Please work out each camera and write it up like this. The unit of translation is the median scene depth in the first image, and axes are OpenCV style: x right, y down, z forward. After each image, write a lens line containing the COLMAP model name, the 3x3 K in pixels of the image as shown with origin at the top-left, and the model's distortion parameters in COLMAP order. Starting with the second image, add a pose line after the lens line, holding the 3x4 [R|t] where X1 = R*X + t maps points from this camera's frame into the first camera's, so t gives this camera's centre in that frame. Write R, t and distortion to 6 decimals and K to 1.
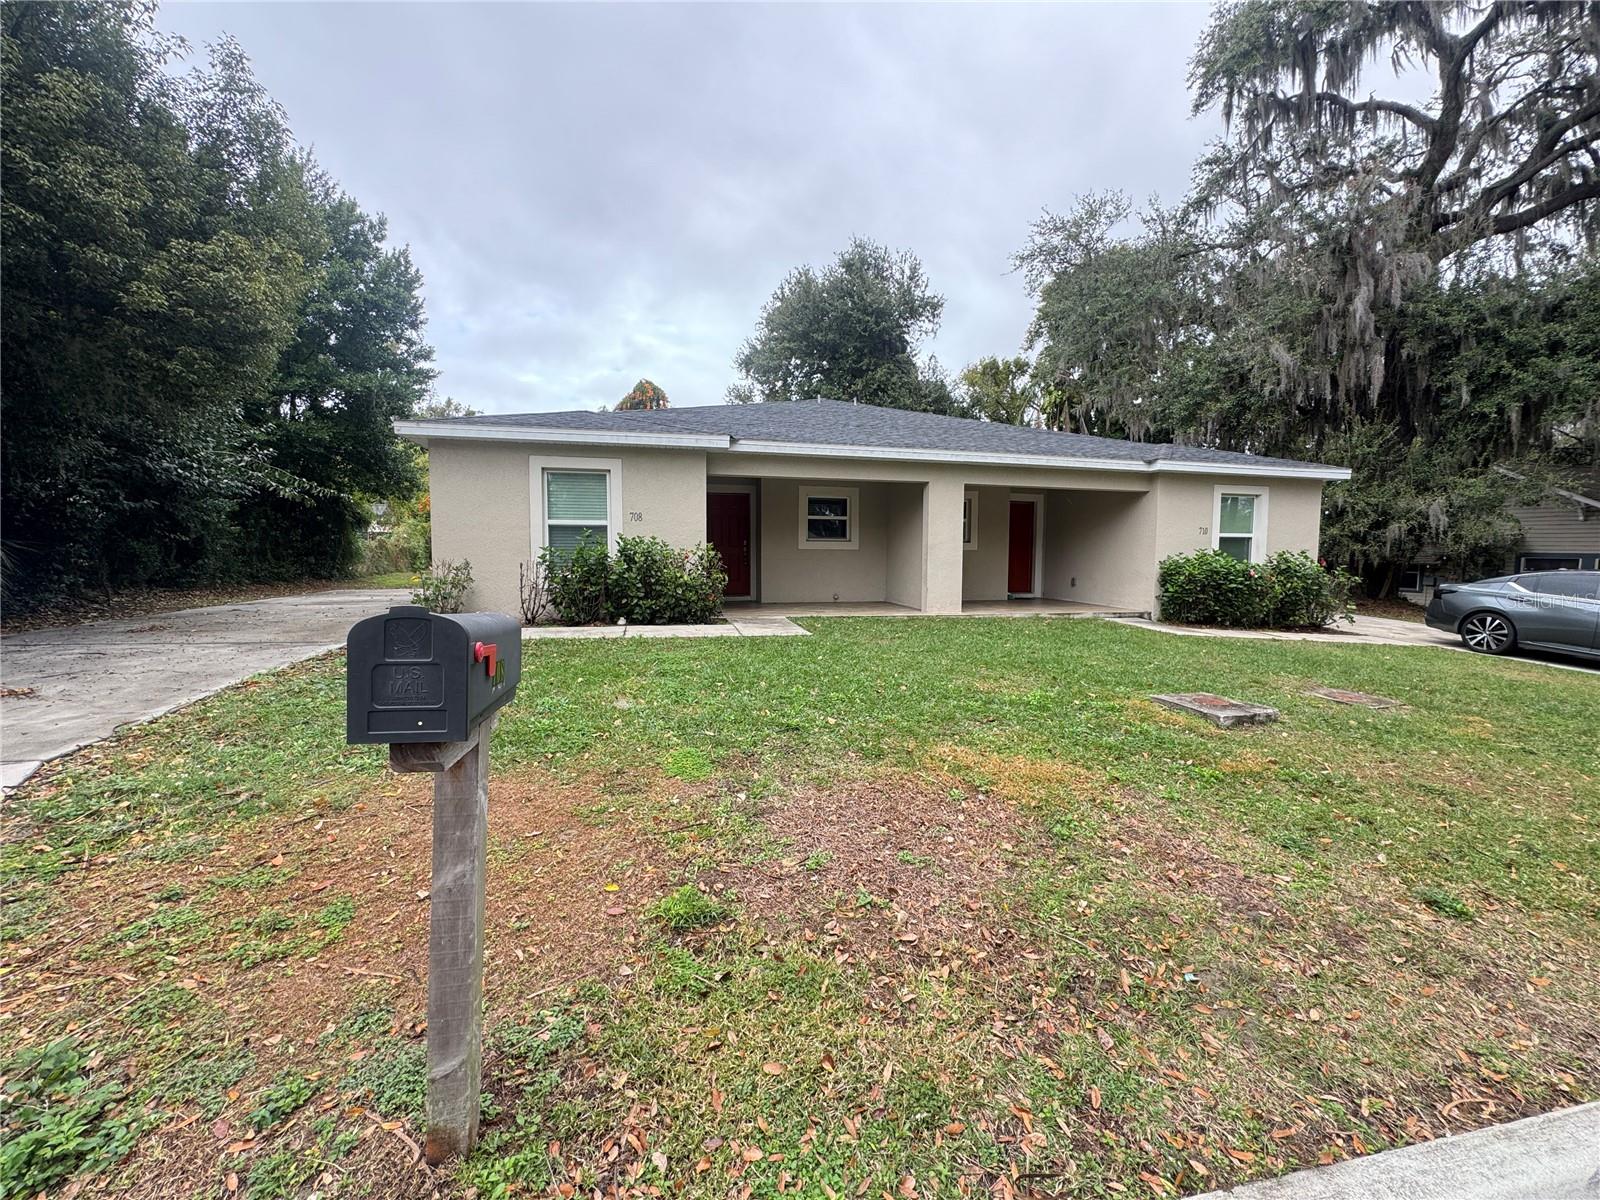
lens RADIAL K [[637.8, 0, 800.1], [0, 637.8, 598.1], [0, 0, 1]] dist [-0.002919, 0.000101]
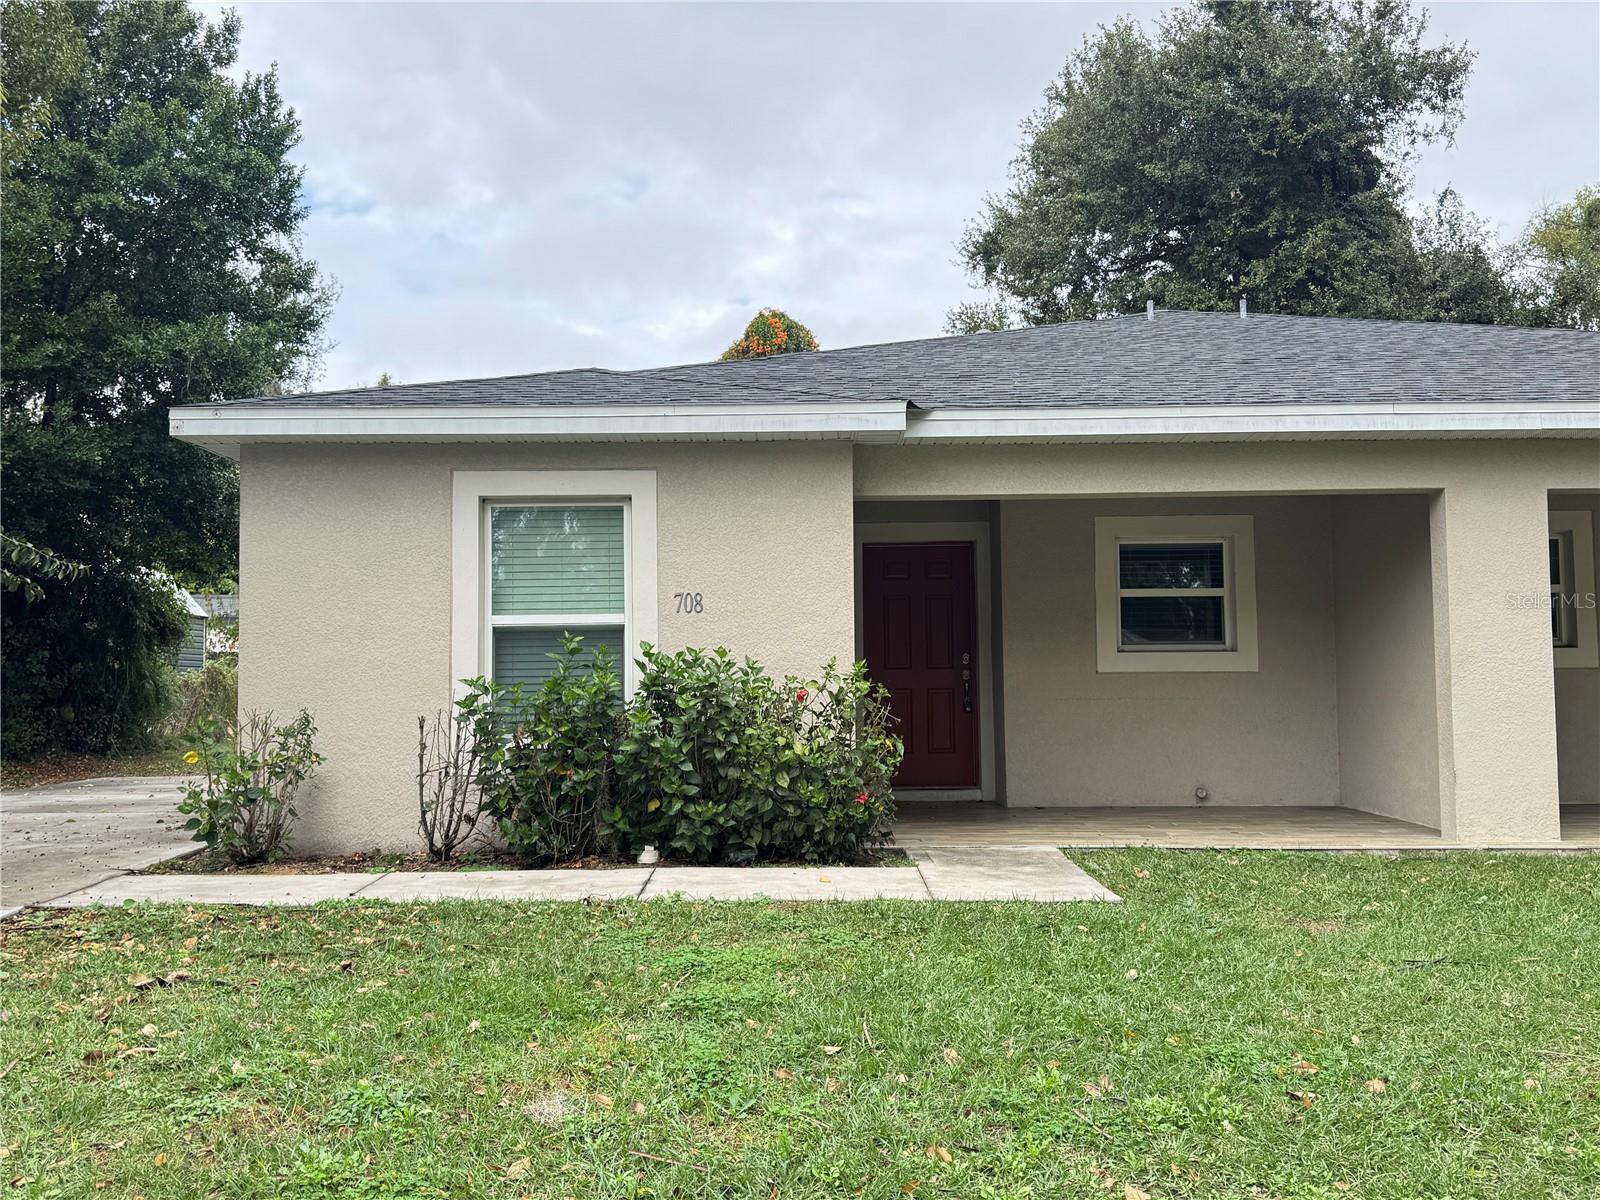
lens RADIAL K [[1436.1, 0, 793.0], [0, 1436.1, 608.5], [0, 0, 1]] dist [0.157883, -0.314116]
pose [[0.972461, -0.028019, -0.231377, 0.022715], [-0.000188, 0.992653, -0.120996, -0.006523], [0.233067, 0.117707, 0.965311, 0.073539]]
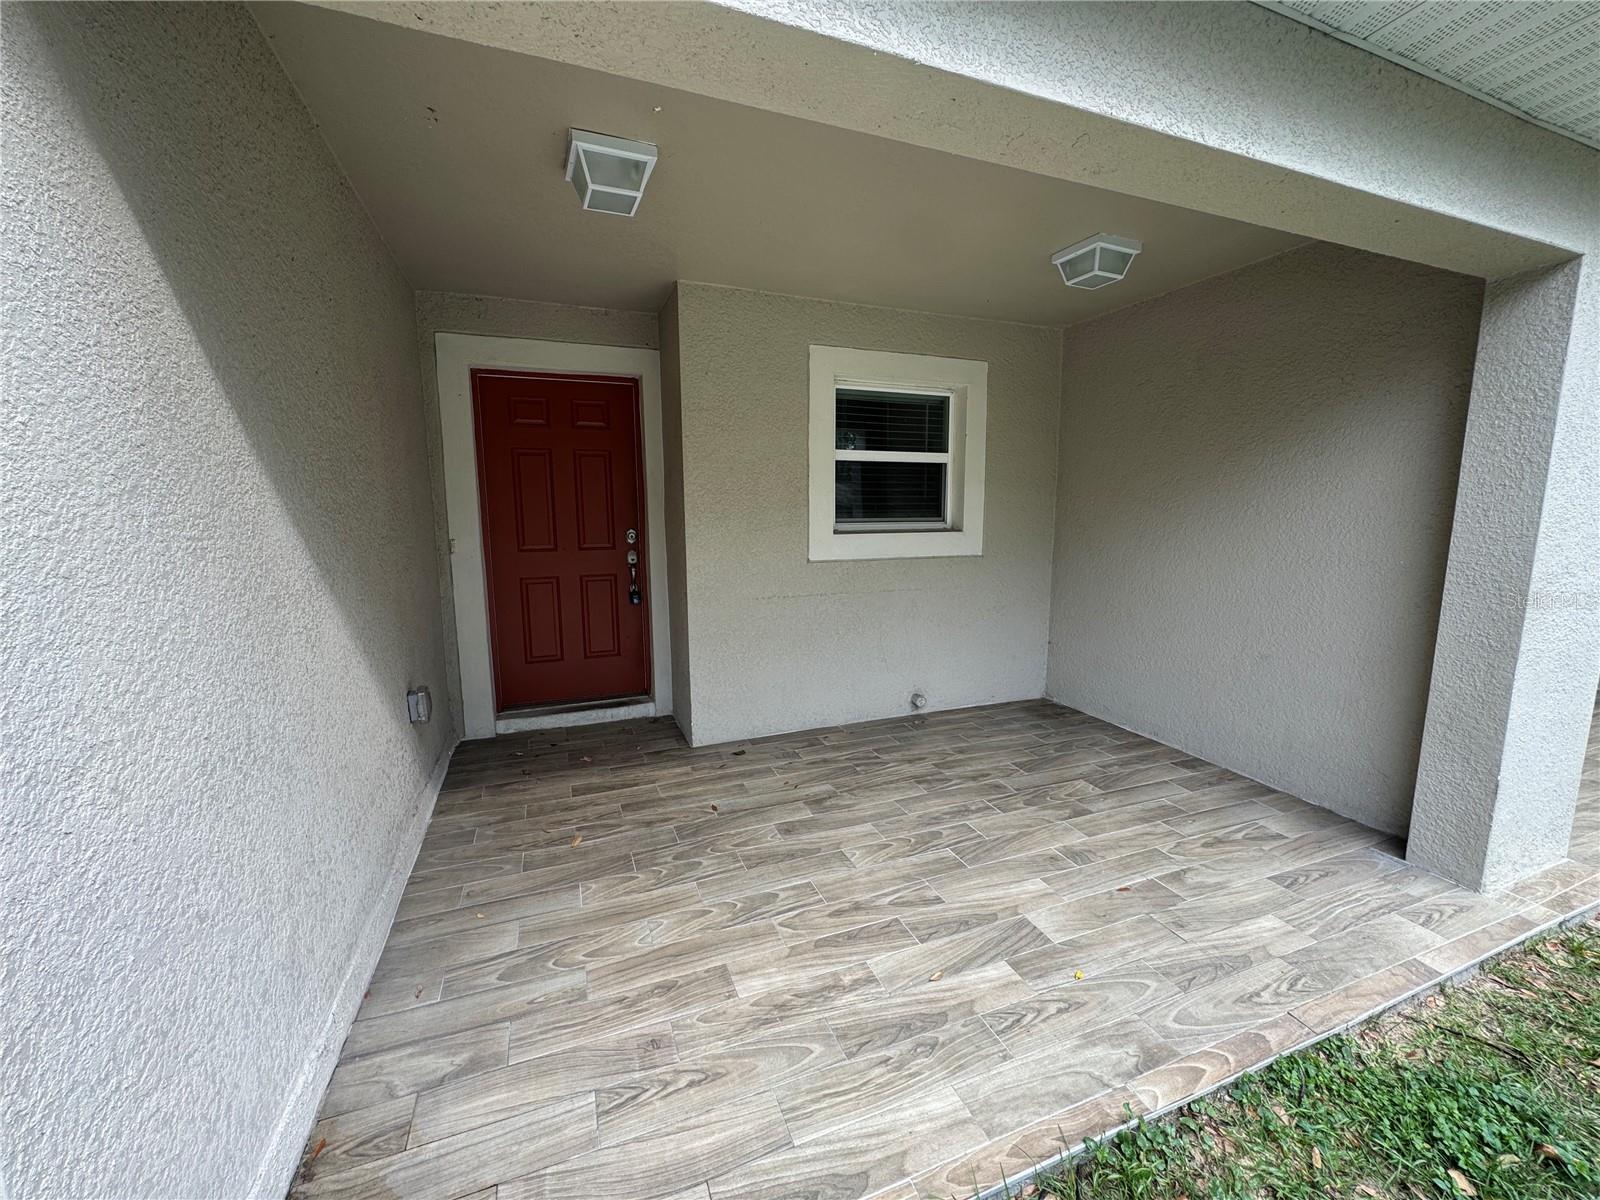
lens RADIAL K [[637.8, 0, 800.1], [0, 637.8, 598.1], [0, 0, 1]] dist [-0.002919, 0.000101]
pose [[0.990494, -0.028658, 0.134540, -0.047362], [0.018859, 0.997113, 0.073551, -0.080700], [-0.136259, -0.070314, 0.988175, 0.693923]]
